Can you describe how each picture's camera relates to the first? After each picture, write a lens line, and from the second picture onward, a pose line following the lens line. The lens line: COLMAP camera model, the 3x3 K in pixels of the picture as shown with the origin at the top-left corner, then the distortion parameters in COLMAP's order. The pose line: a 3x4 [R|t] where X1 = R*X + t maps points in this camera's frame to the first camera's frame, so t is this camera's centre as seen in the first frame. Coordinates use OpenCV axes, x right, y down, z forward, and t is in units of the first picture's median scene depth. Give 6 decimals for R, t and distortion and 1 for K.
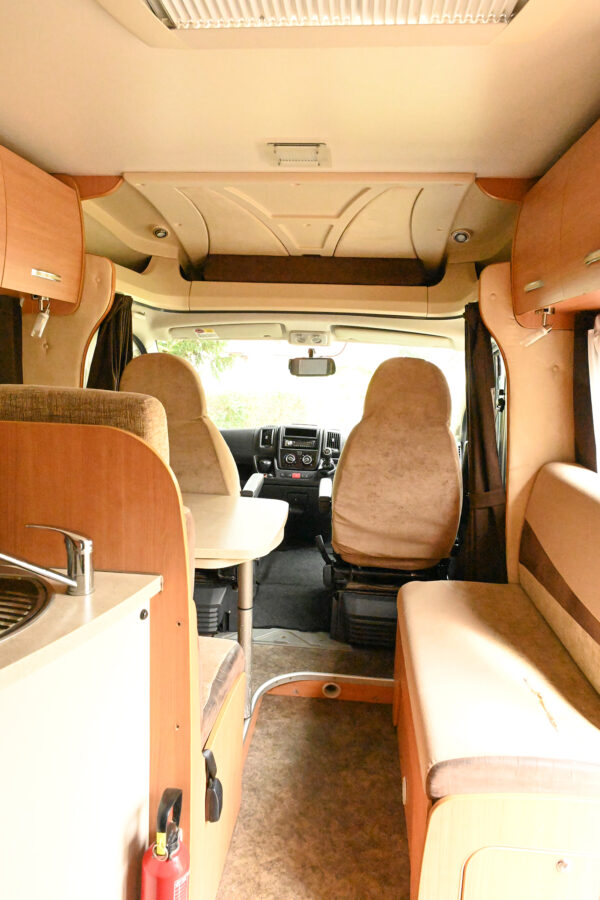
lens RADIAL K [[598.3, 0, 295.3], [0, 598.3, 448.8], [0, 0, 1]] dist [-0.004320, -0.000551]
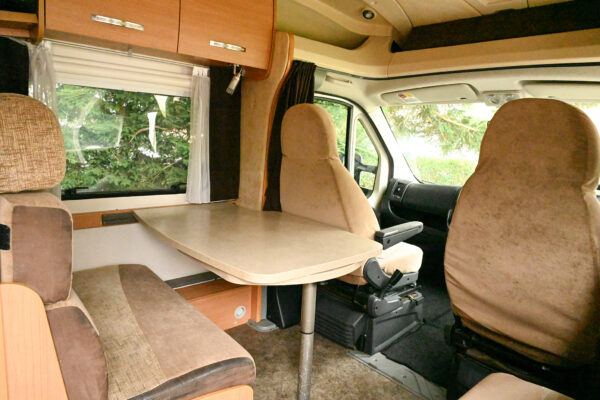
lens RADIAL K [[398.9, 0, 299.9], [0, 398.9, 203.6], [0, 0, 1]] dist [-0.004320, -0.000551]
pose [[0.737227, 0.129575, -0.663104, 0.249370], [-0.132298, 0.990124, 0.046390, 0.002677], [0.662566, 0.053528, 0.747088, 0.306427]]
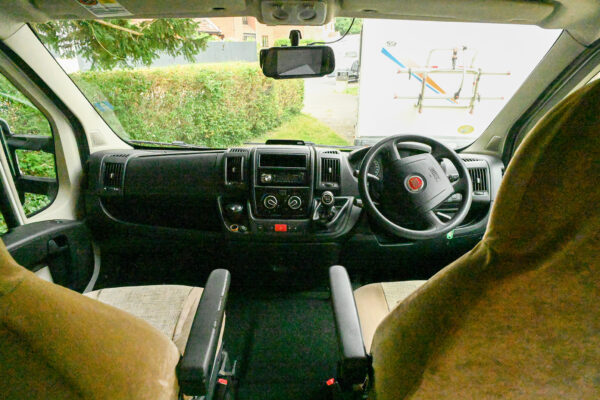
lens RADIAL K [[398.9, 0, 300.9], [0, 398.9, 196.0], [0, 0, 1]] dist [-0.004320, -0.000551]
pose [[0.995248, -0.055621, 0.079918, -0.011093], [0.035778, 0.972268, 0.231118, -0.108801], [-0.090557, -0.227161, 0.969638, 0.632454]]
